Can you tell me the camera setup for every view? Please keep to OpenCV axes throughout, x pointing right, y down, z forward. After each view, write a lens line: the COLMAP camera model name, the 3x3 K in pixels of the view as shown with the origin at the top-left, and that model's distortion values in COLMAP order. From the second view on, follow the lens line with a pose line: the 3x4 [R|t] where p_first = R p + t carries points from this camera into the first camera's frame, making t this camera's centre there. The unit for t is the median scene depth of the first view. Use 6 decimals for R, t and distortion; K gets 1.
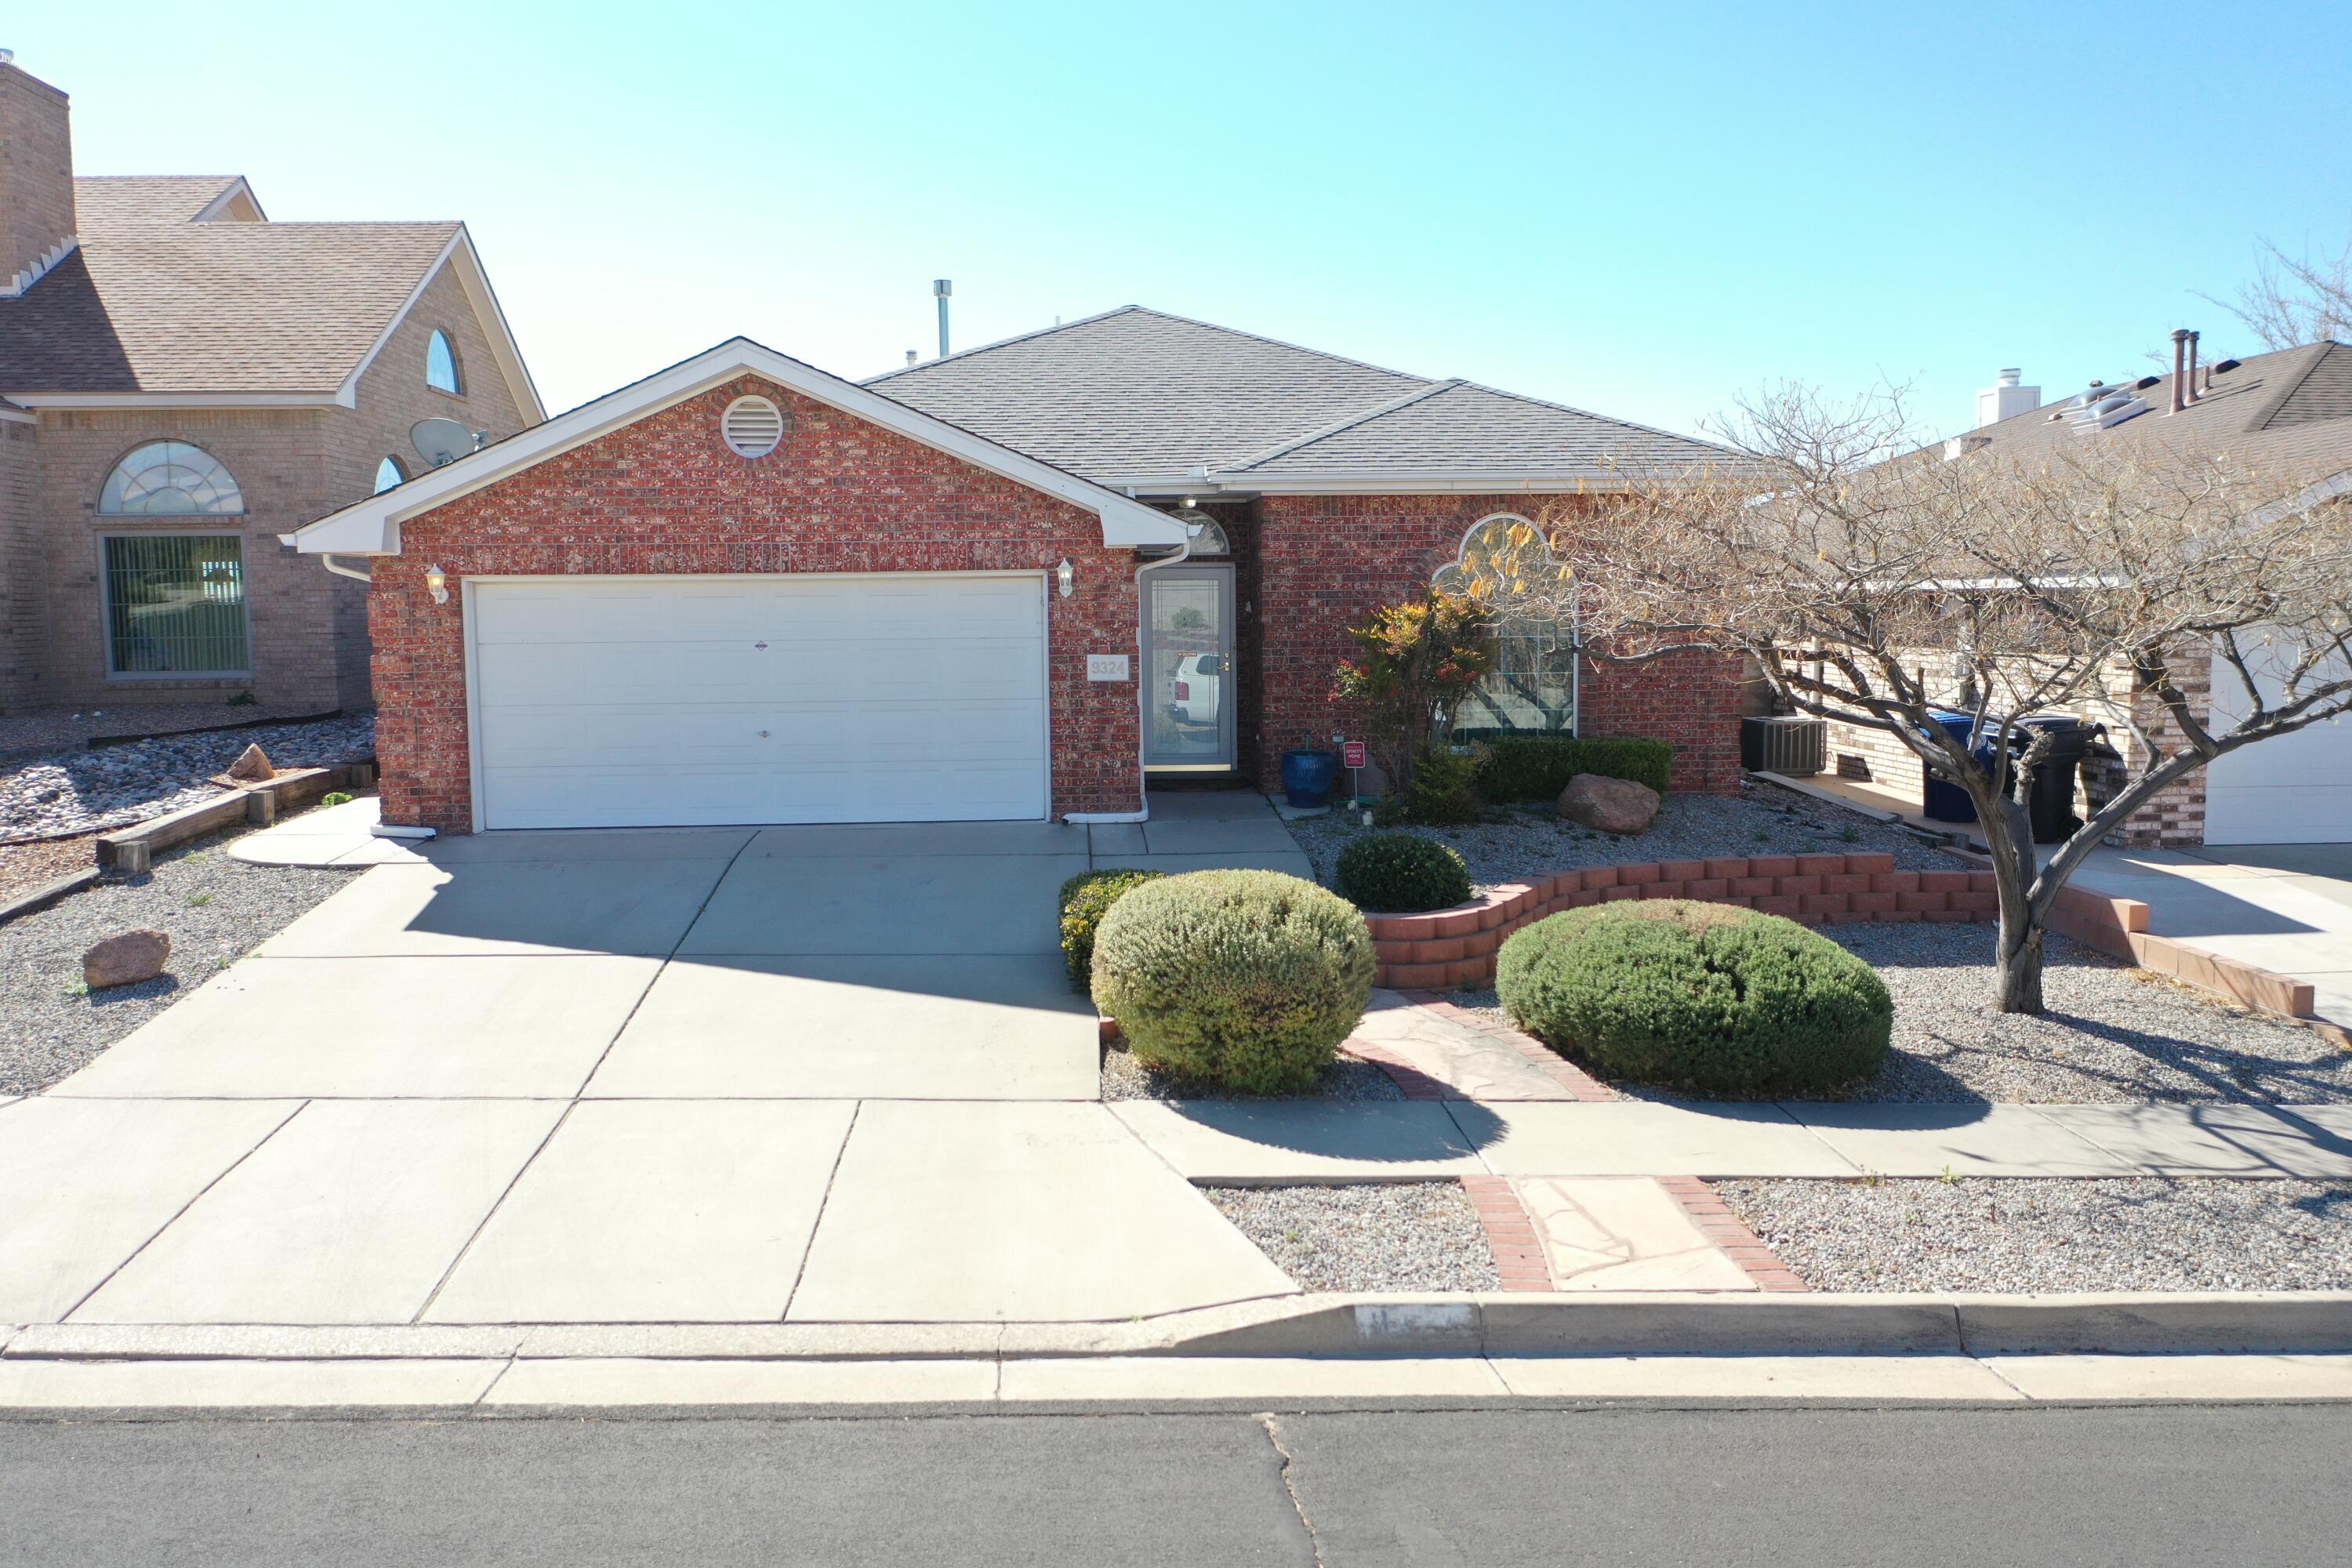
lens RADIAL K [[1852.6, 0, 1176.0], [0, 1852.6, 784.0], [0, 0, 1]] dist [-0.013671, 0.008233]
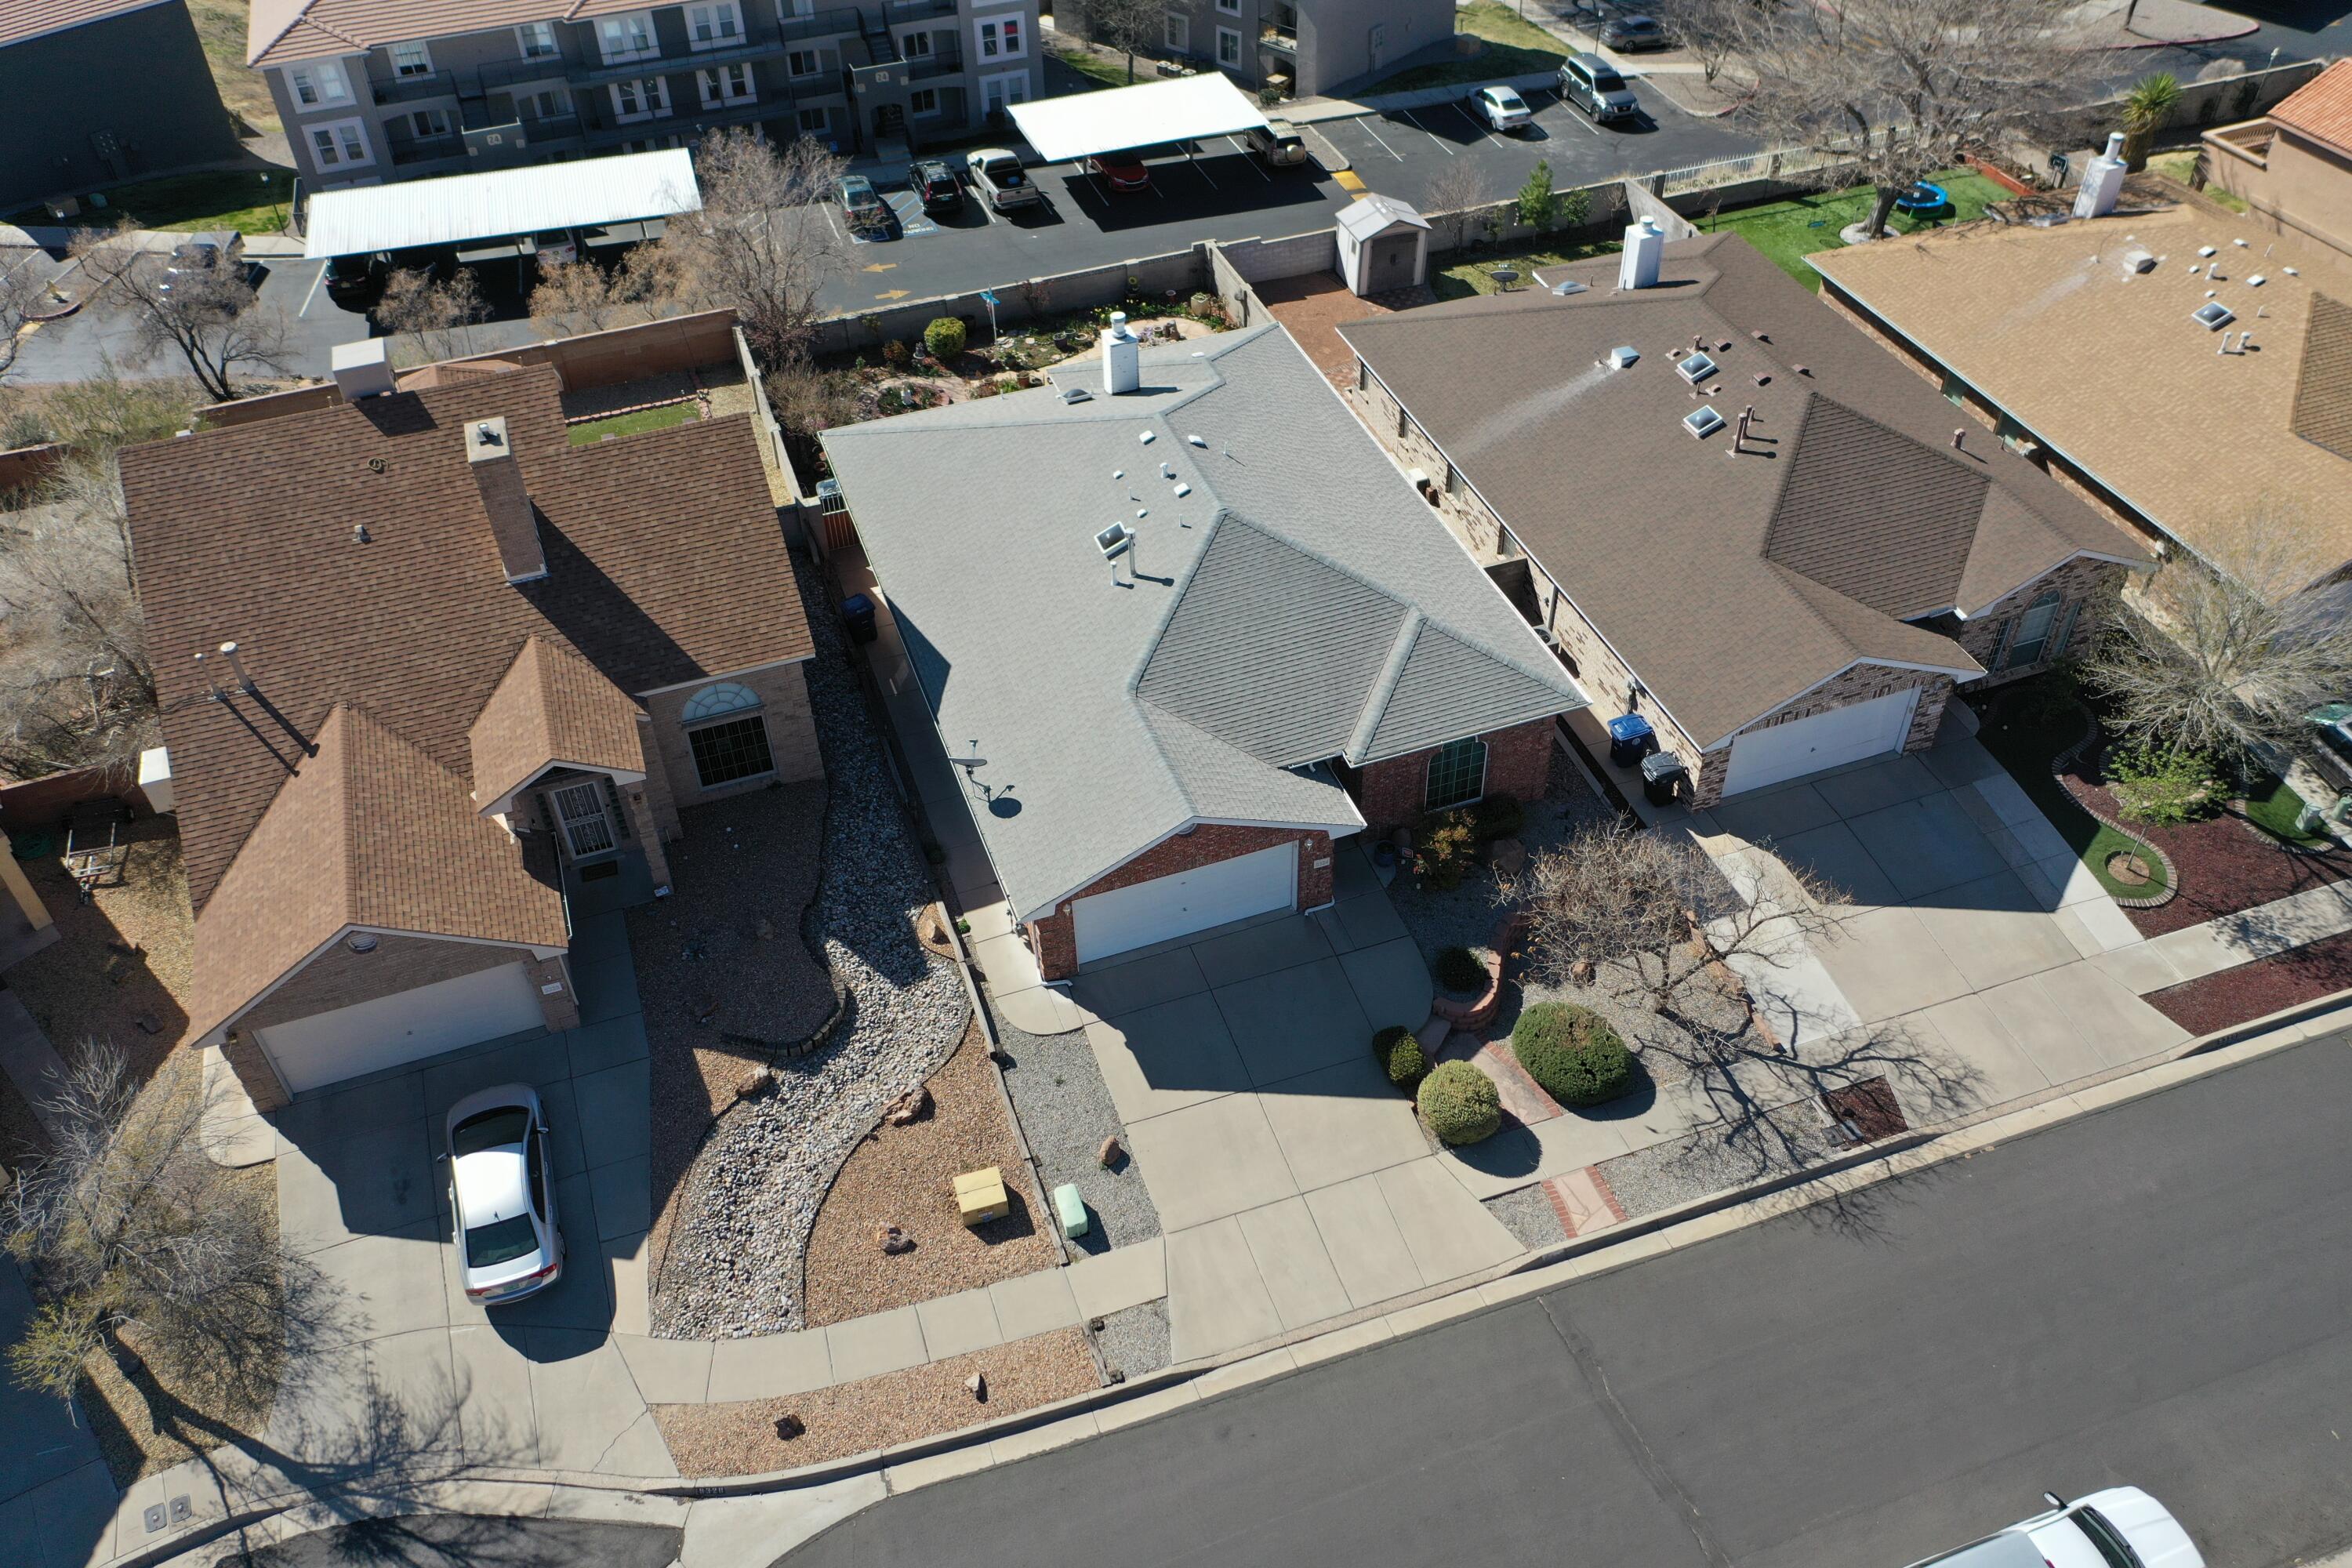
lens RADIAL K [[1852.5, 0, 1176.0], [0, 1852.5, 784.0], [0, 0, 1]] dist [-0.004563, 0.012296]
pose [[0.962070, -0.196447, 0.189289, -0.676924], [0.045839, 0.800409, 0.597699, -1.645421], [-0.268925, -0.566352, 0.779054, -0.809094]]
